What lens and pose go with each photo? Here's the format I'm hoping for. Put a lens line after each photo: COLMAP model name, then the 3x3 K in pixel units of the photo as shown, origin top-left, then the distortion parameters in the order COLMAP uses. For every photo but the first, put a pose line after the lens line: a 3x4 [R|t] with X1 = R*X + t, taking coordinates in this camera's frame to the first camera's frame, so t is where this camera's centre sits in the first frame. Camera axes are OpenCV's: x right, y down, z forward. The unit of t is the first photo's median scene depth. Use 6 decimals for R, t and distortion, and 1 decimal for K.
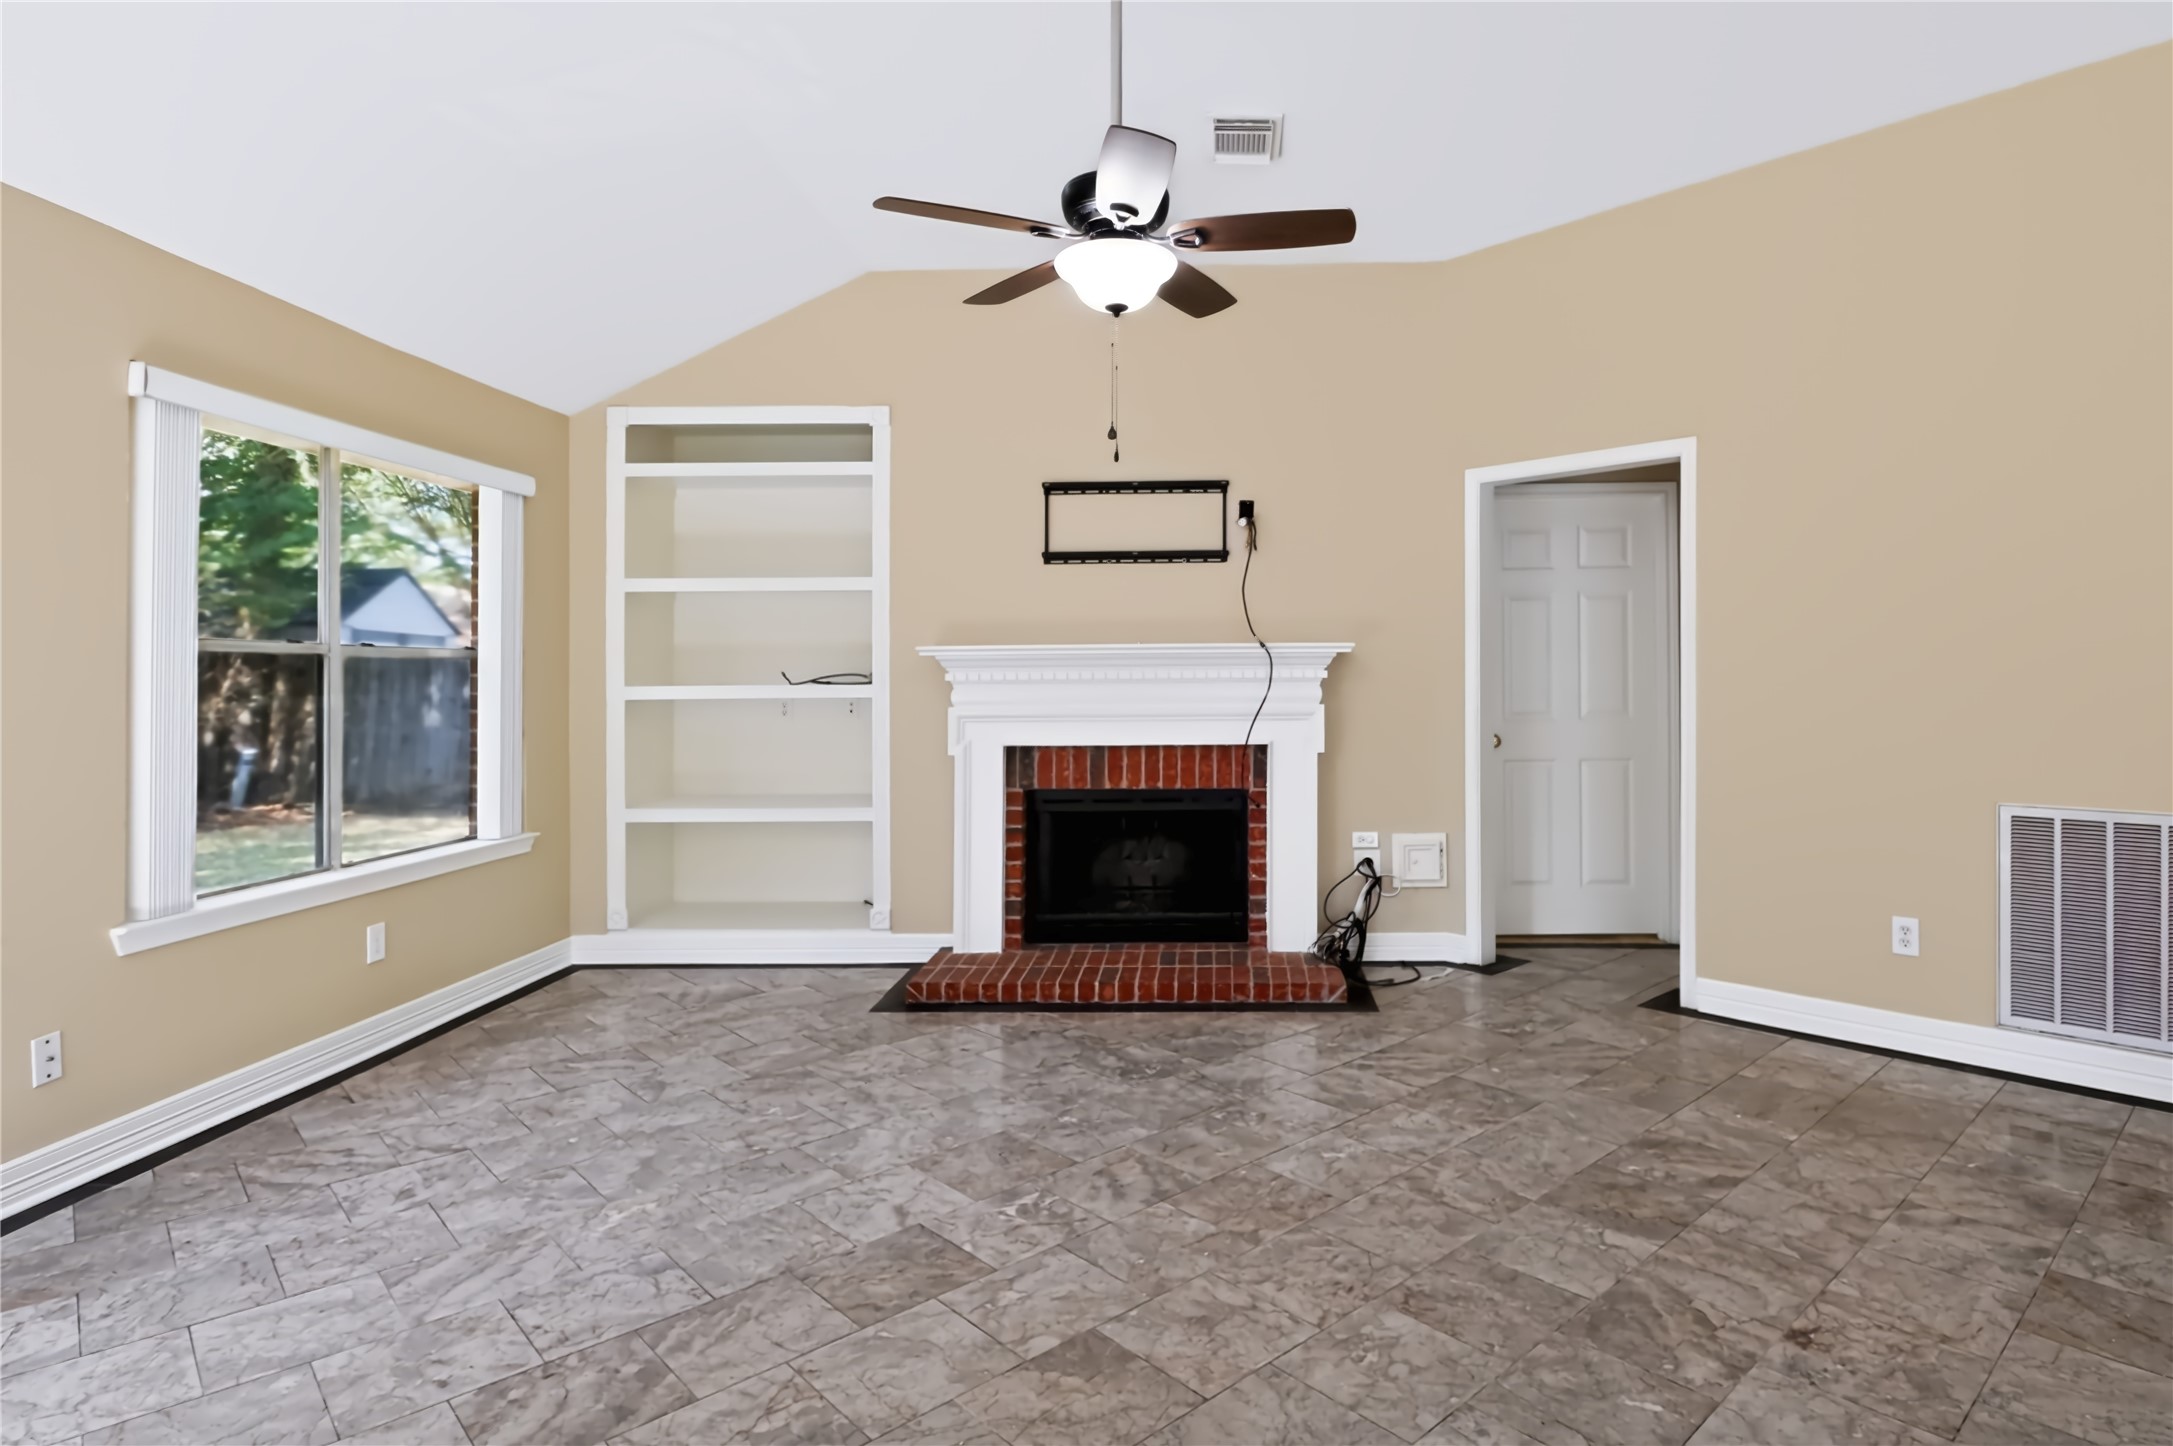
lens RADIAL K [[1140.5, 0, 1201.1], [0, 1140.5, 672.7], [0, 0, 1]] dist [-0.004373, -0.009355]
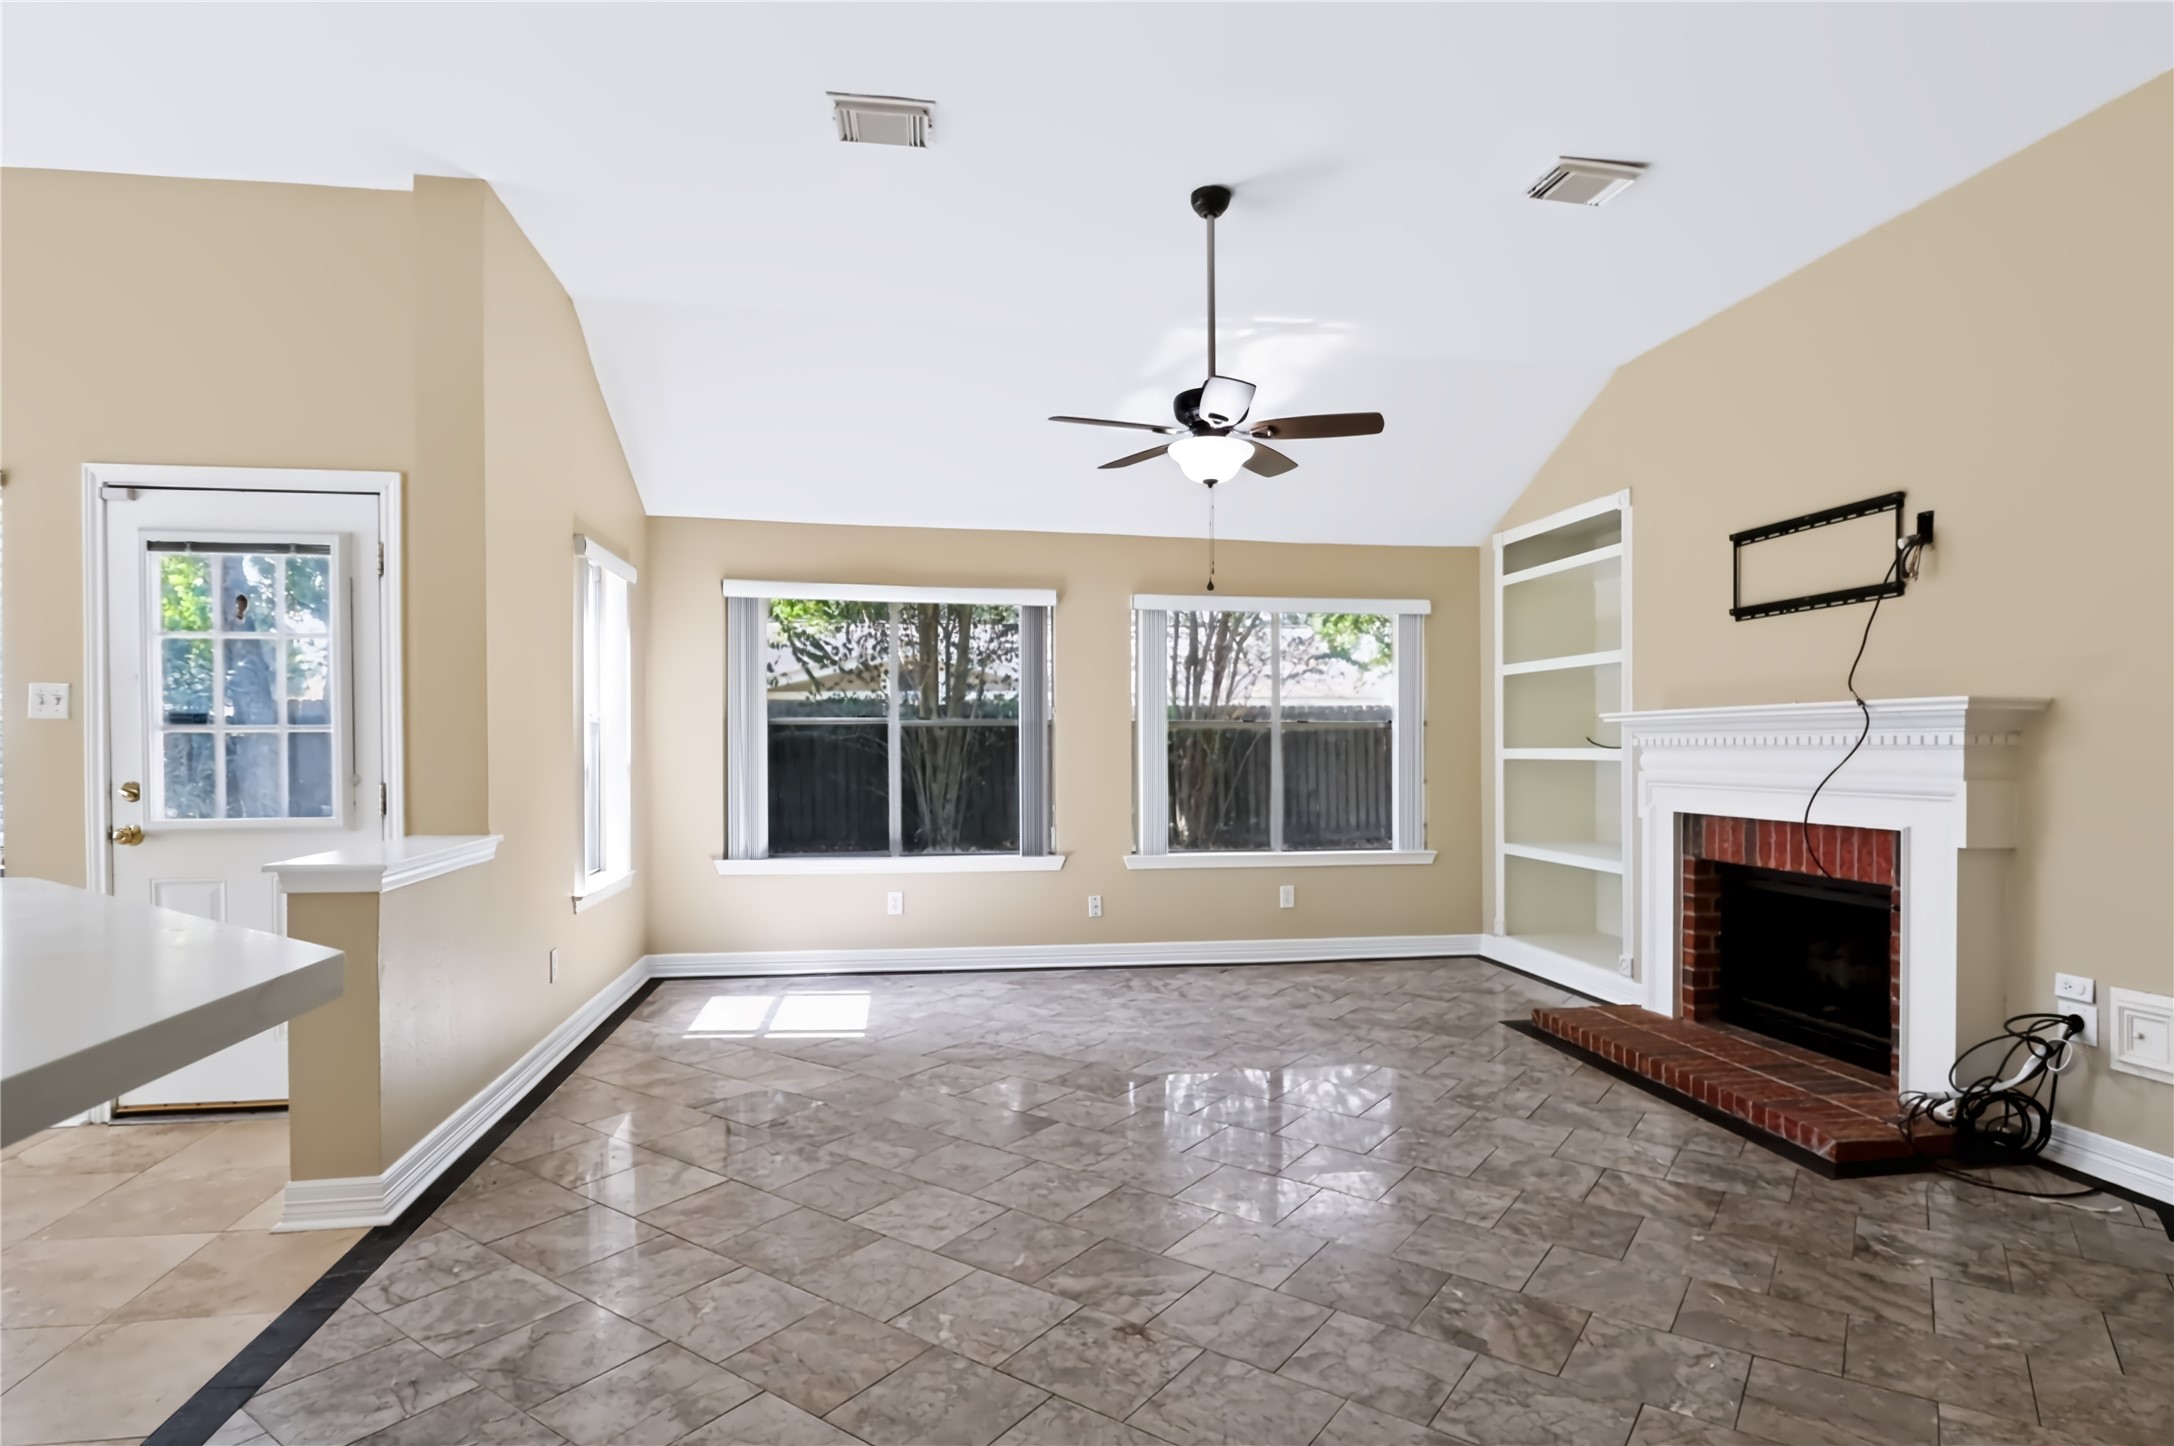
lens RADIAL K [[1141.0, 0, 1110.1], [0, 1141.0, 728.1], [0, 0, 1]] dist [-0.004373, -0.009355]
pose [[0.185562, -0.008957, -0.982592, 0.912035], [0.001338, 0.999960, -0.008862, 0.000299], [0.982632, 0.000330, 0.185566, 0.427914]]
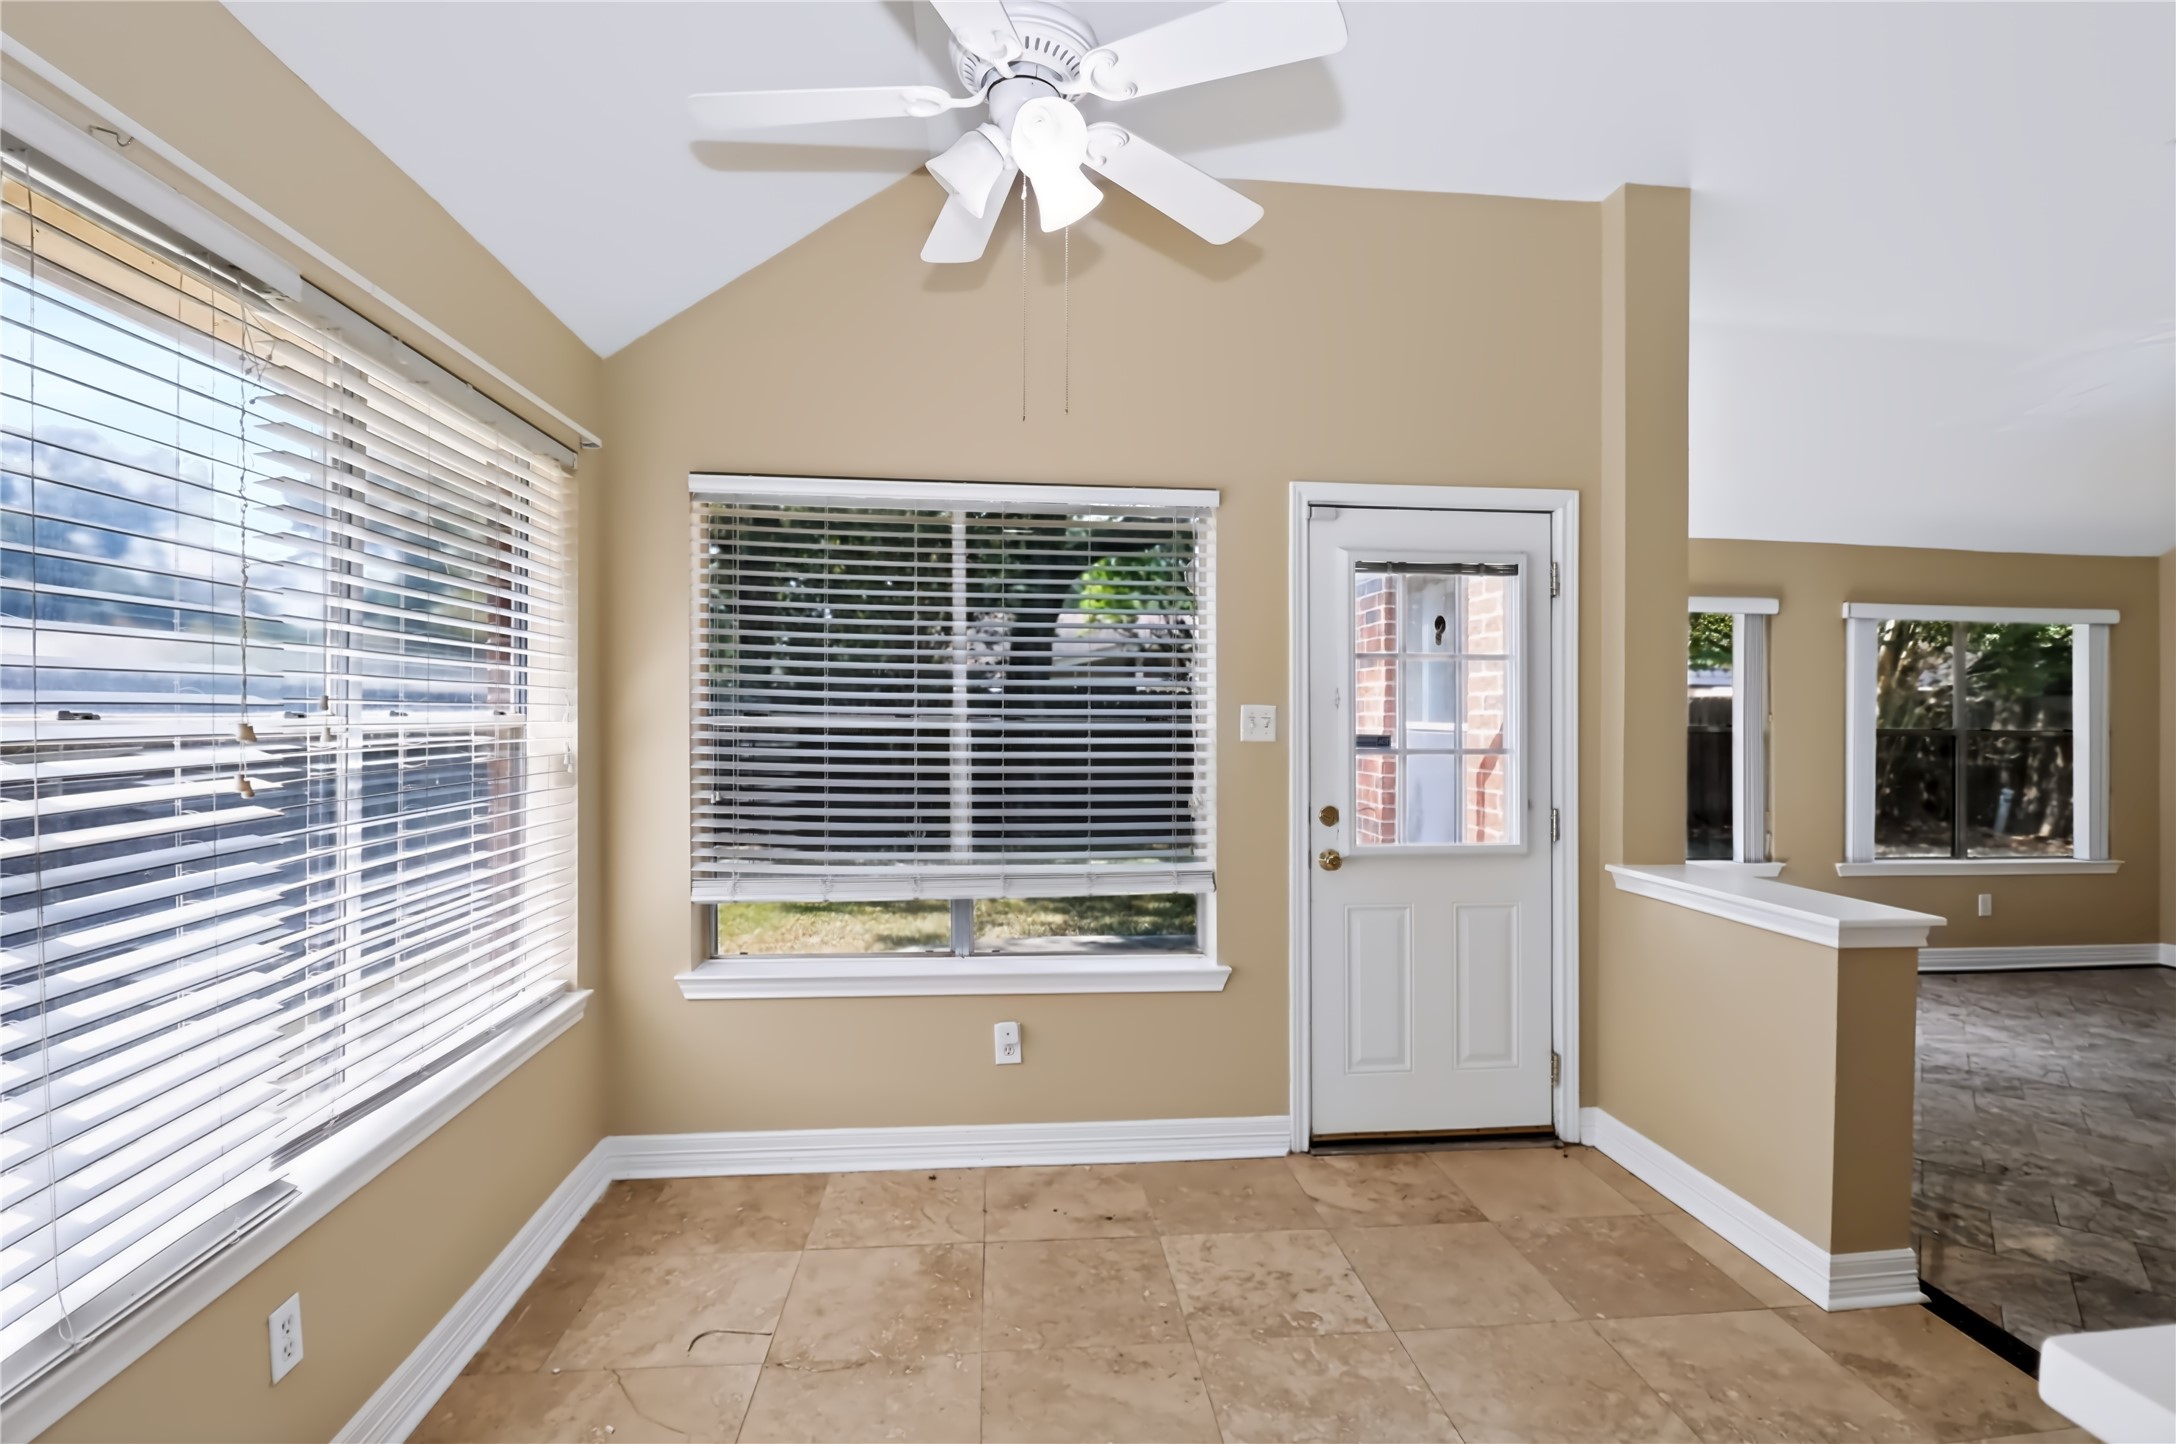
lens RADIAL K [[1027.3, 0, 1115.2], [0, 1027.3, 708.1], [0, 0, 1]] dist [-0.008812, -0.003261]
pose [[0.116387, -0.003862, -0.993196, 0.648201], [-0.008603, 0.999951, -0.004897, -0.038981], [0.993167, 0.009114, 0.116348, -0.481000]]
